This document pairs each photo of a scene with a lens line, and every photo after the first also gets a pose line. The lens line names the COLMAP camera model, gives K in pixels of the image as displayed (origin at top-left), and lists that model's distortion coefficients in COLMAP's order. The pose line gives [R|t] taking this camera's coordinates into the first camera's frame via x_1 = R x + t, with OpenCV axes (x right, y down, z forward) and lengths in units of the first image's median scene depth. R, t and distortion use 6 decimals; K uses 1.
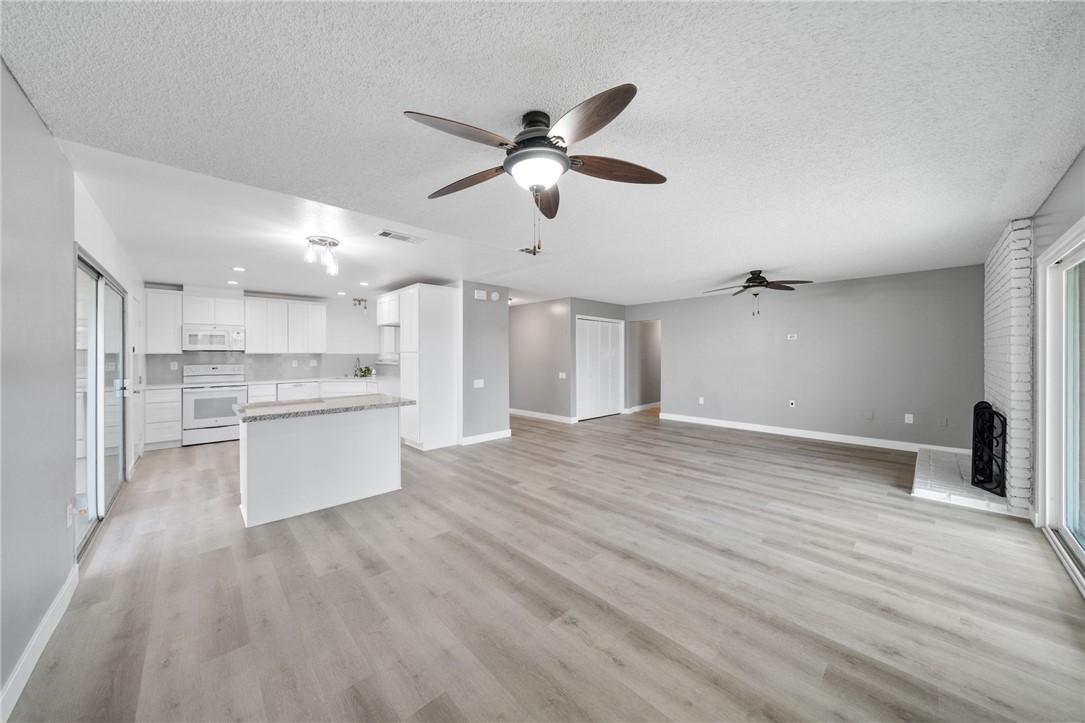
lens RADIAL K [[377.3, 0, 552.4], [0, 377.3, 354.7], [0, 0, 1]] dist [-0.011663, -0.000055]
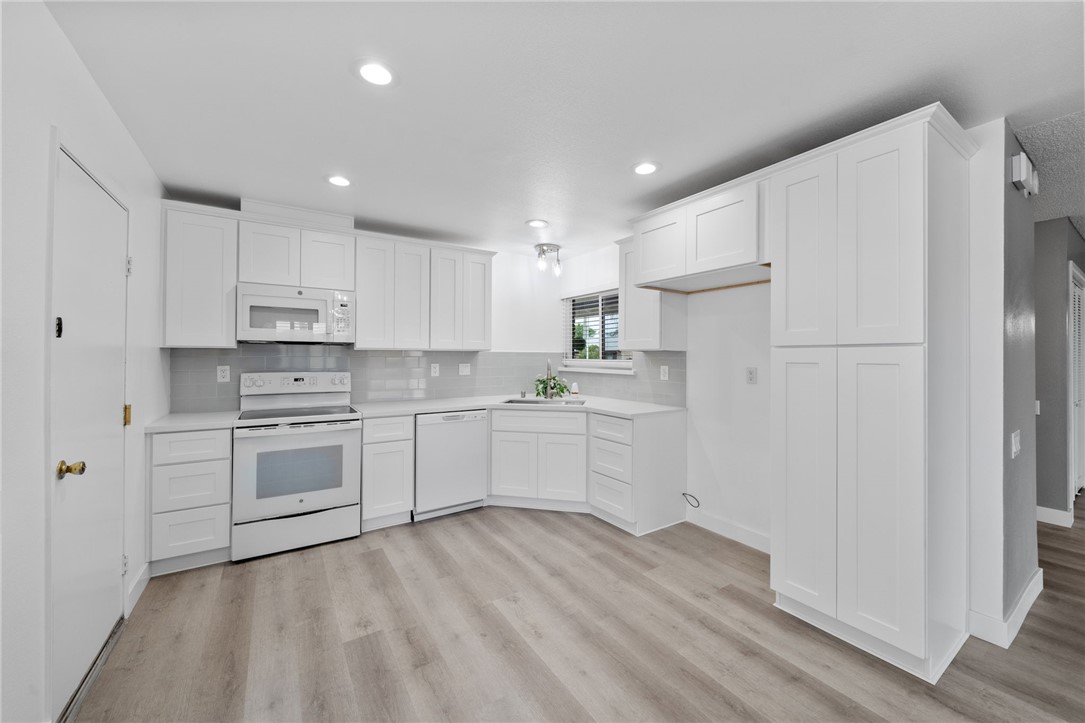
lens RADIAL K [[410.4, 0, 540.8], [0, 410.4, 351.9], [0, 0, 1]] dist [-0.003263, -0.000342]
pose [[0.981595, 0.004893, -0.190912, -0.537374], [-0.007371, 0.999898, -0.012273, 0.005596], [0.190832, 0.013454, 0.981530, 0.584658]]
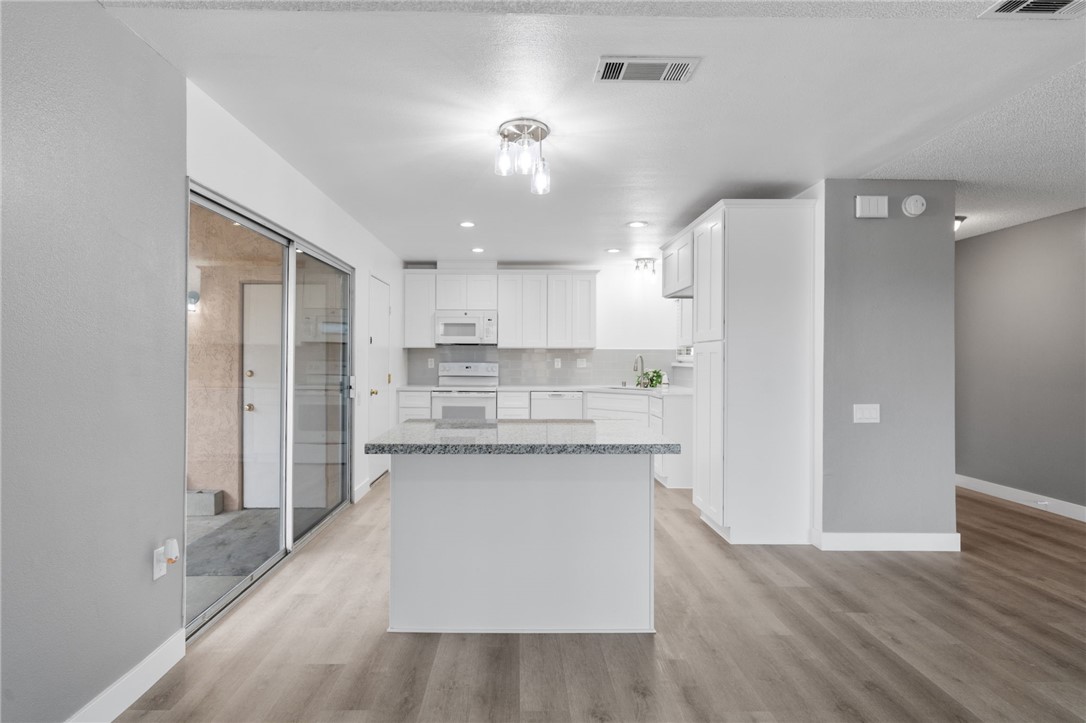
lens RADIAL K [[562.4, 0, 514.7], [0, 562.4, 356.3], [0, 0, 1]] dist [0.002473, 0.000358]
pose [[0.711556, 0.004425, -0.702615, -0.029666], [-0.006898, 0.999976, -0.000687, 0.015238], [0.702595, 0.005336, 0.711570, 0.266716]]
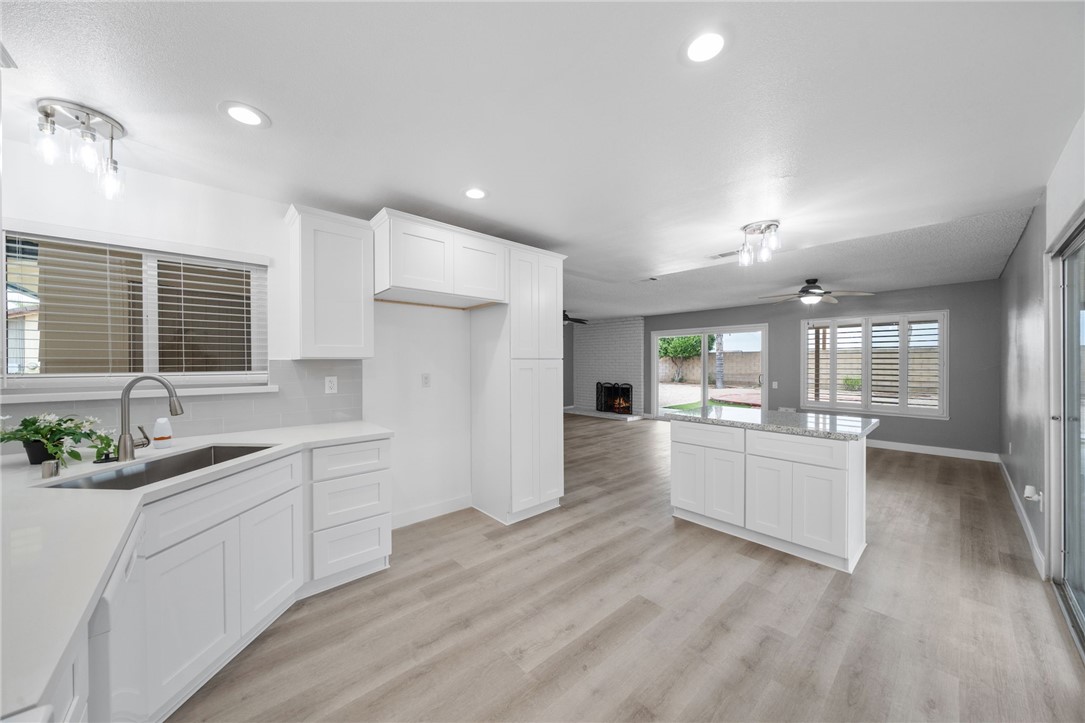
lens RADIAL K [[374.3, 0, 544.0], [0, 374.3, 362.6], [0, 0, 1]] dist [-0.004682, 0.000044]
pose [[0.032483, 0.002051, 0.999470, -0.940368], [0.003928, 0.999990, -0.002180, 0.001607], [-0.999465, 0.003996, 0.032474, 0.936545]]
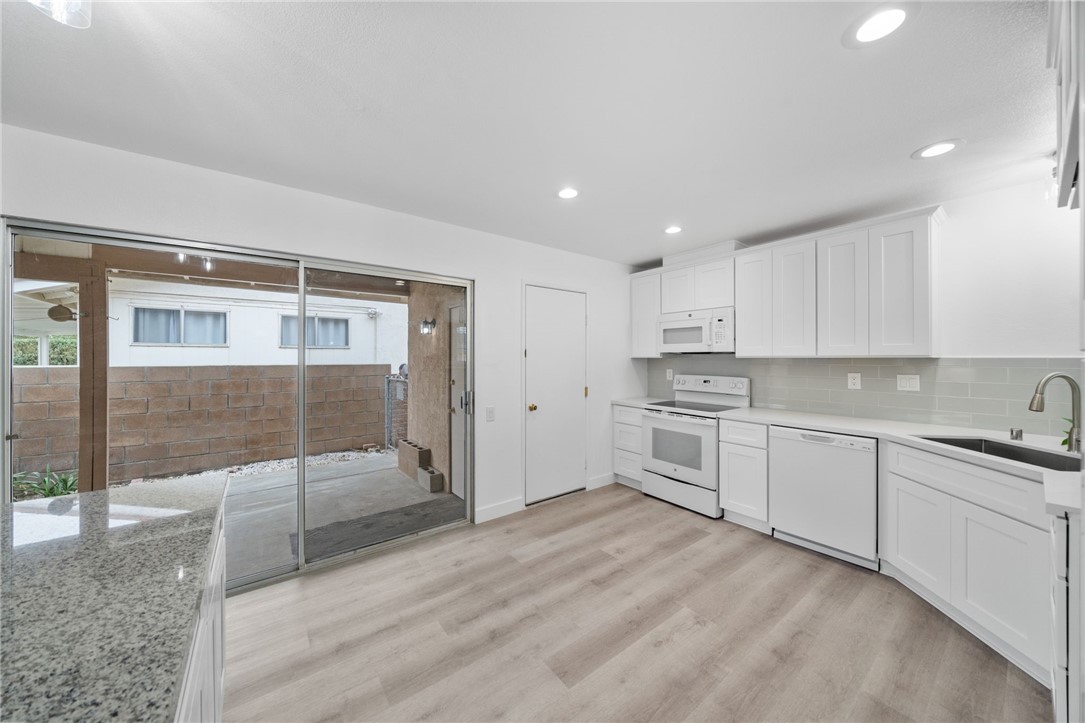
lens RADIAL K [[374.3, 0, 526.1], [0, 374.3, 354.5], [0, 0, 1]] dist [-0.004682, 0.000044]
pose [[-0.151212, -0.007469, -0.988473, -0.274089], [-0.001705, 0.999972, -0.007295, -0.003136], [0.988500, 0.000582, -0.151220, 0.862437]]
